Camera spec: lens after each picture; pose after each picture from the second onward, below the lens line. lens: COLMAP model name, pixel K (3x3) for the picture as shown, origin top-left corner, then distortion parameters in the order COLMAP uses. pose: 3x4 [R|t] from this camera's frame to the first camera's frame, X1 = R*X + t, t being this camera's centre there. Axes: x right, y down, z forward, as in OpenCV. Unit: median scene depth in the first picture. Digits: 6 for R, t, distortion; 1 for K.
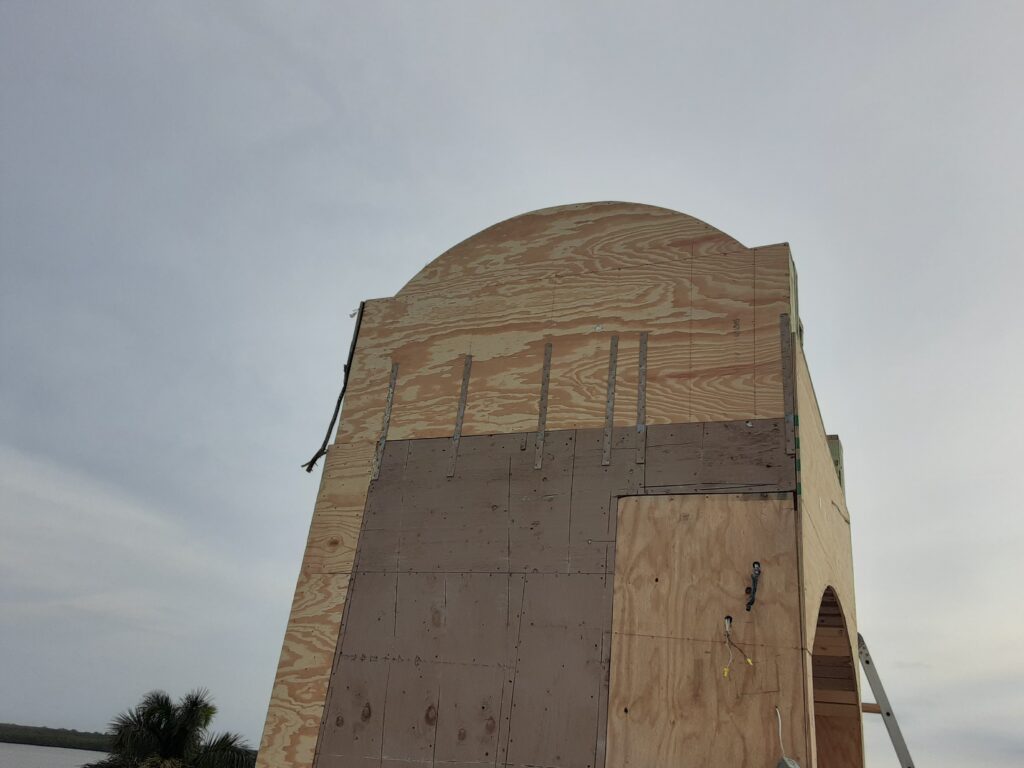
lens RADIAL K [[835.7, 0, 537.5], [0, 835.7, 344.7], [0, 0, 1]] dist [0.083161, -0.090865]
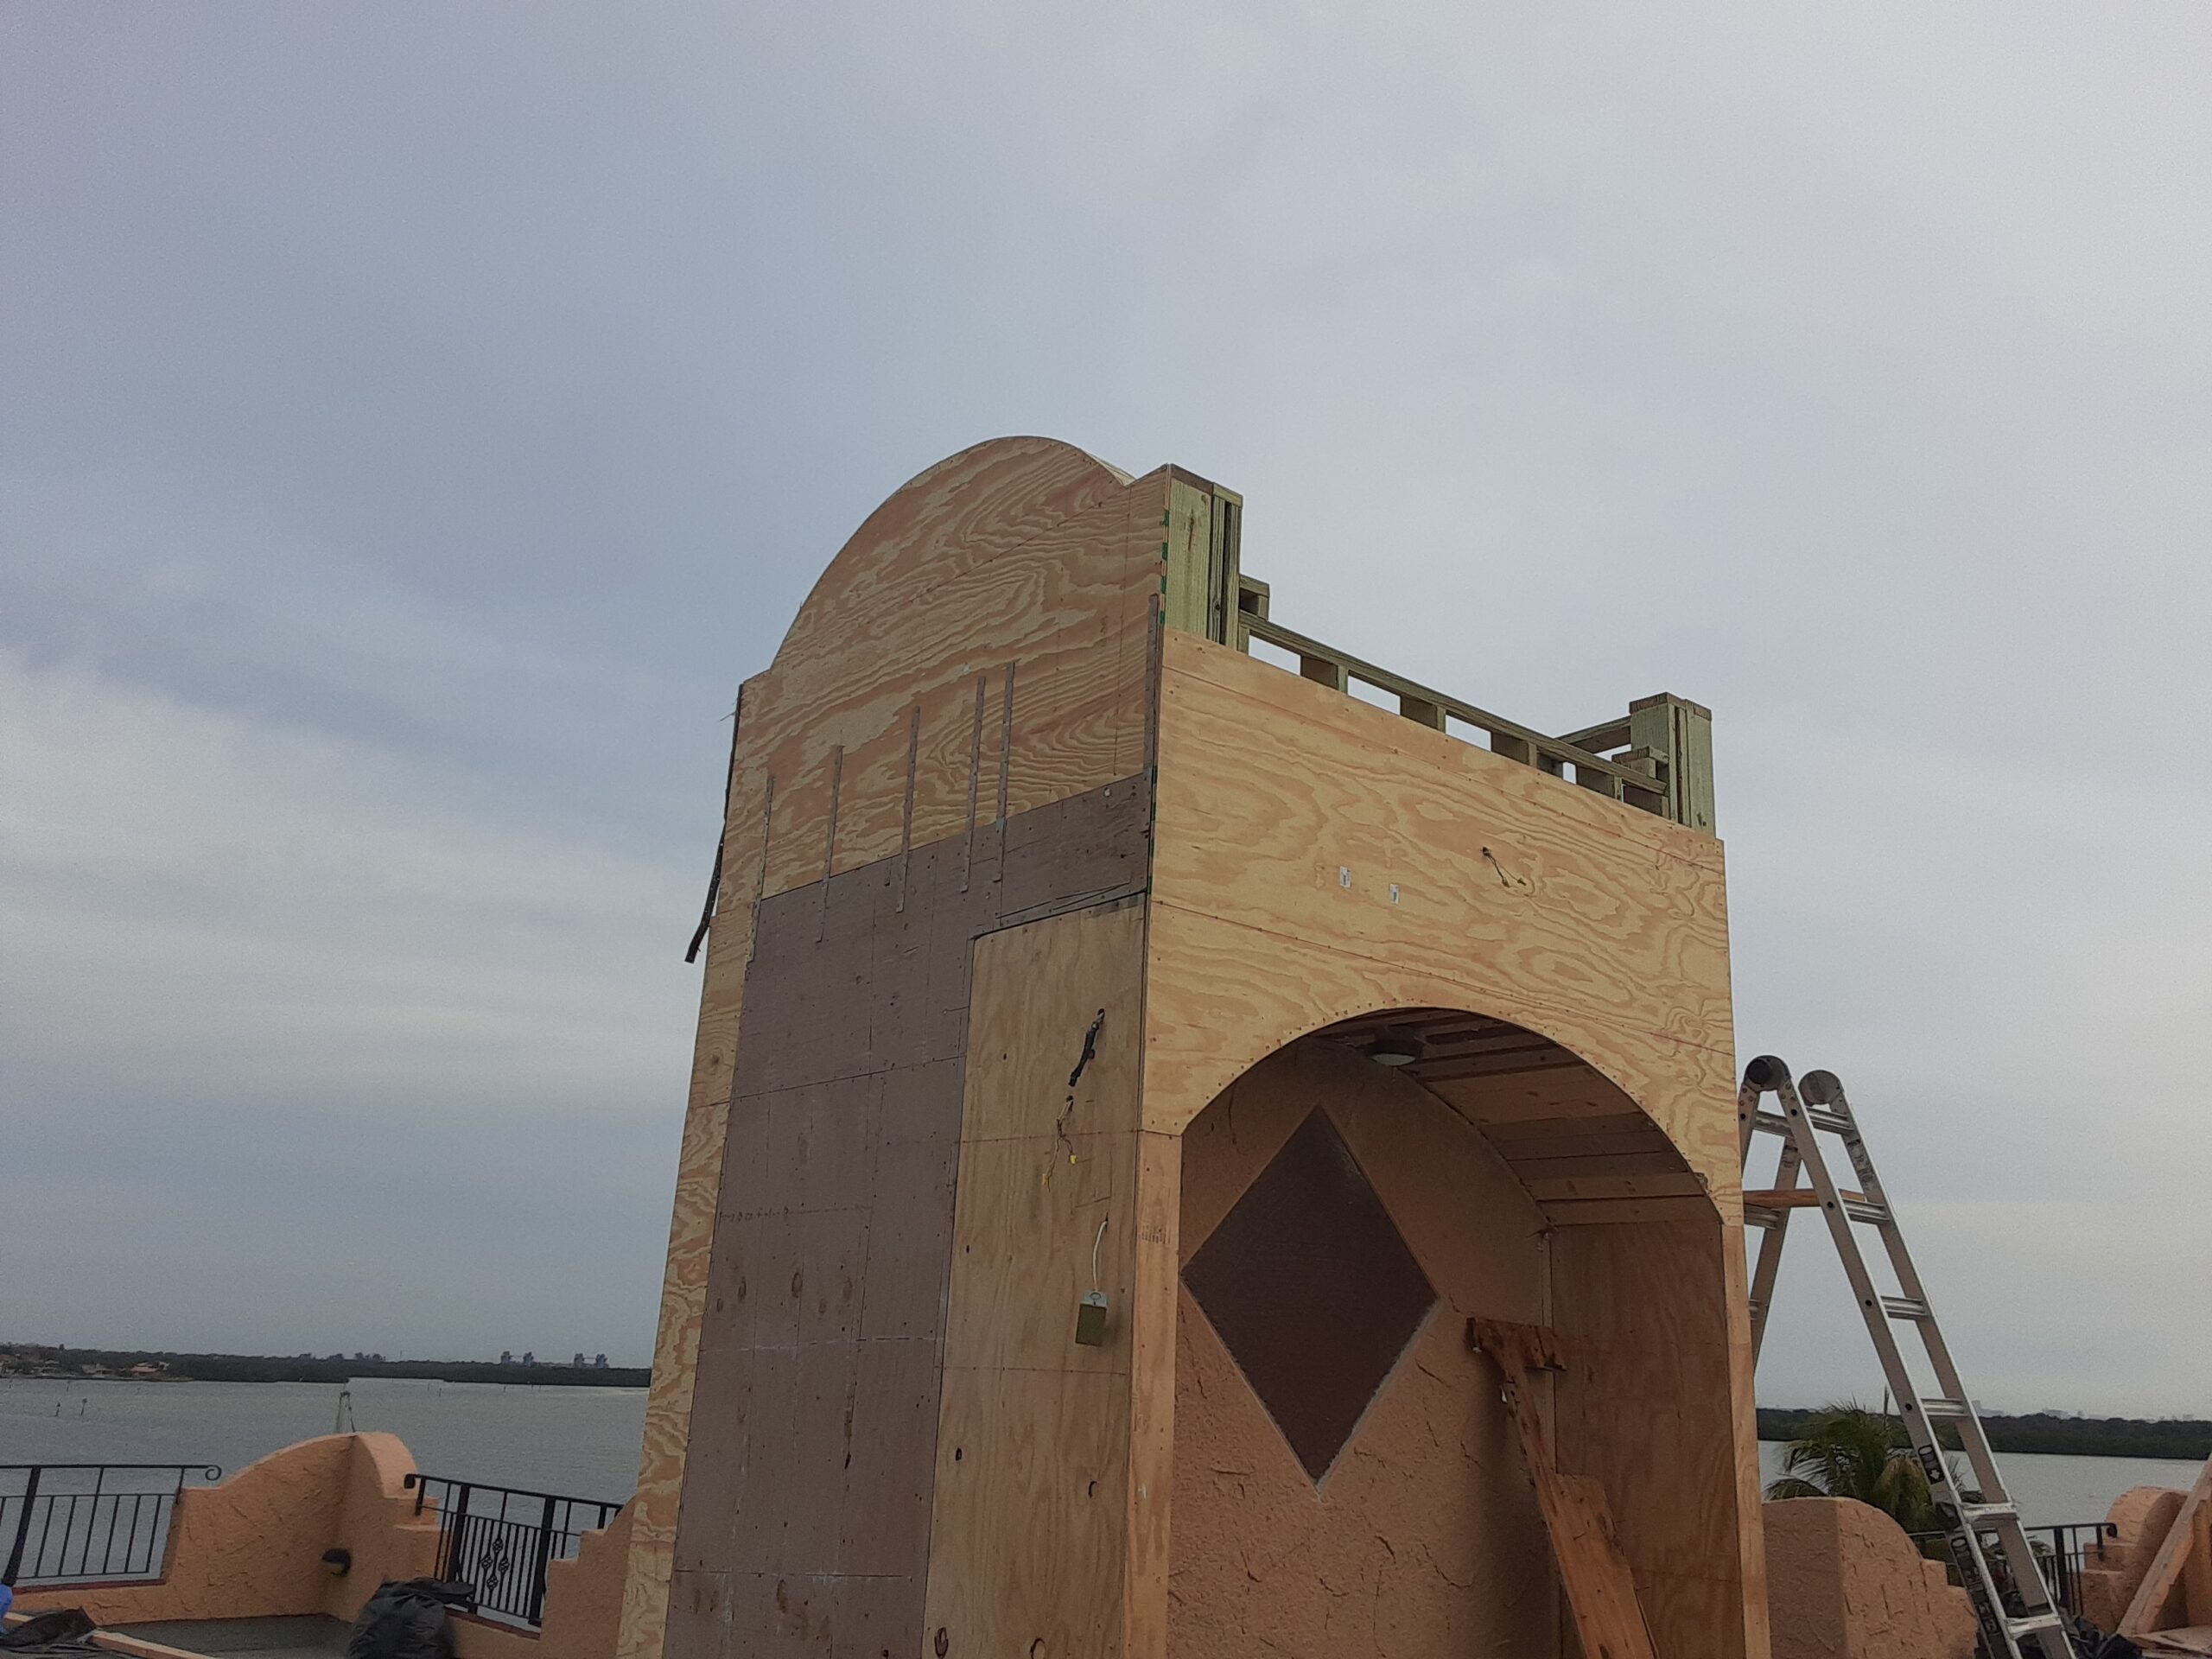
lens RADIAL K [[1805.2, 0, 1161.1], [0, 1805.2, 744.7], [0, 0, 1]] dist [0.083161, -0.090865]
pose [[0.894504, -0.209780, -0.394784, 0.730490], [0.249970, 0.966822, 0.052636, 0.000222], [0.370644, -0.145767, 0.917265, -0.183202]]
